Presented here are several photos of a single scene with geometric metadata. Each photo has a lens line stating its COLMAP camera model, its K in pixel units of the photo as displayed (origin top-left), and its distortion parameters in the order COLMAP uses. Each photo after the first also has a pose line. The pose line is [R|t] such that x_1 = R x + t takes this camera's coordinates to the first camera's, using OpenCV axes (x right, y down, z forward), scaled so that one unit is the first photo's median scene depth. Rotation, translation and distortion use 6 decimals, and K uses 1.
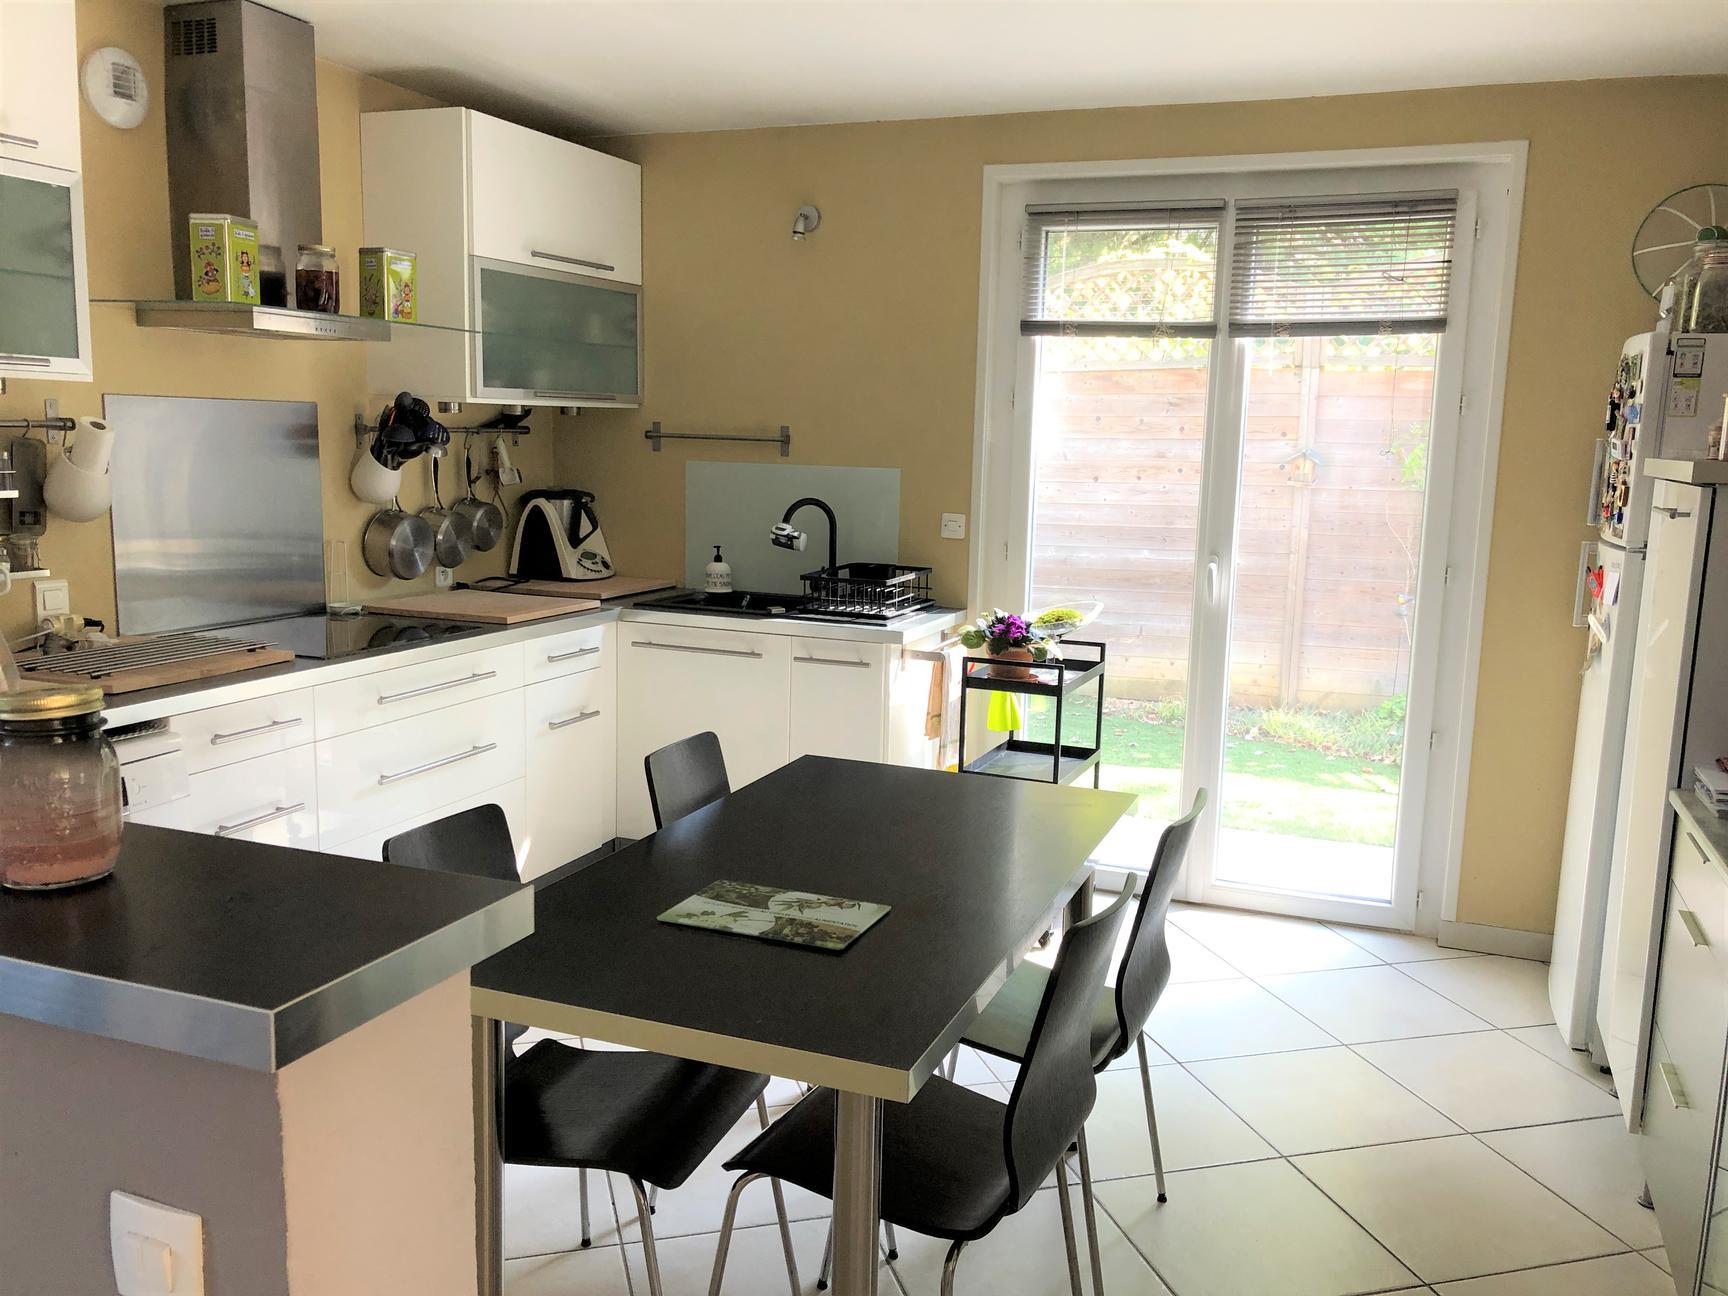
lens RADIAL K [[1418.3, 0, 865.2], [0, 1418.3, 687.2], [0, 0, 1]] dist [0.055758, -0.093941]
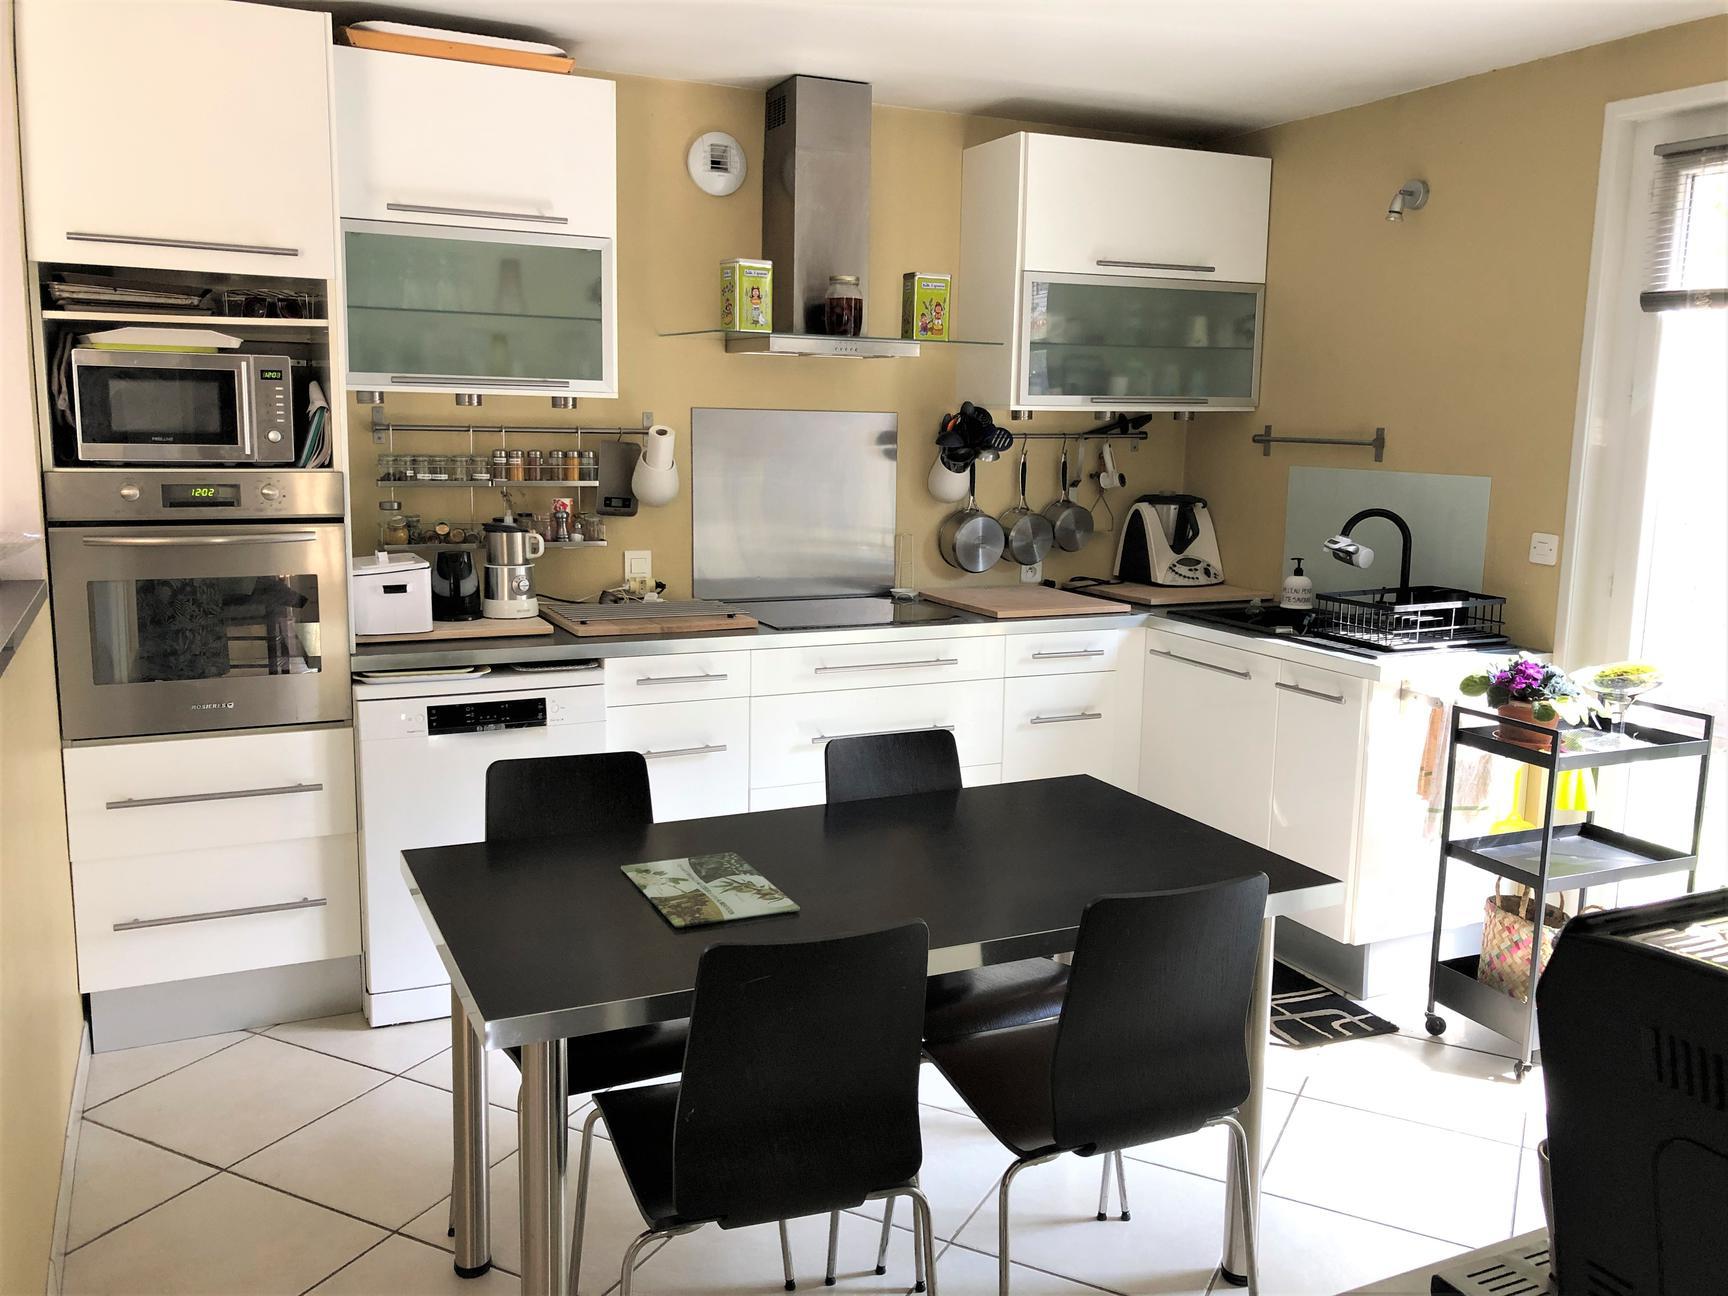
lens RADIAL K [[1398.3, 0, 826.8], [0, 1398.3, 647.4], [0, 0, 1]] dist [0.097548, -0.135736]
pose [[0.729119, 0.099787, -0.677073, 0.333623], [-0.121633, 0.992457, 0.015287, -0.021182], [0.673492, 0.071208, 0.735757, 0.138525]]
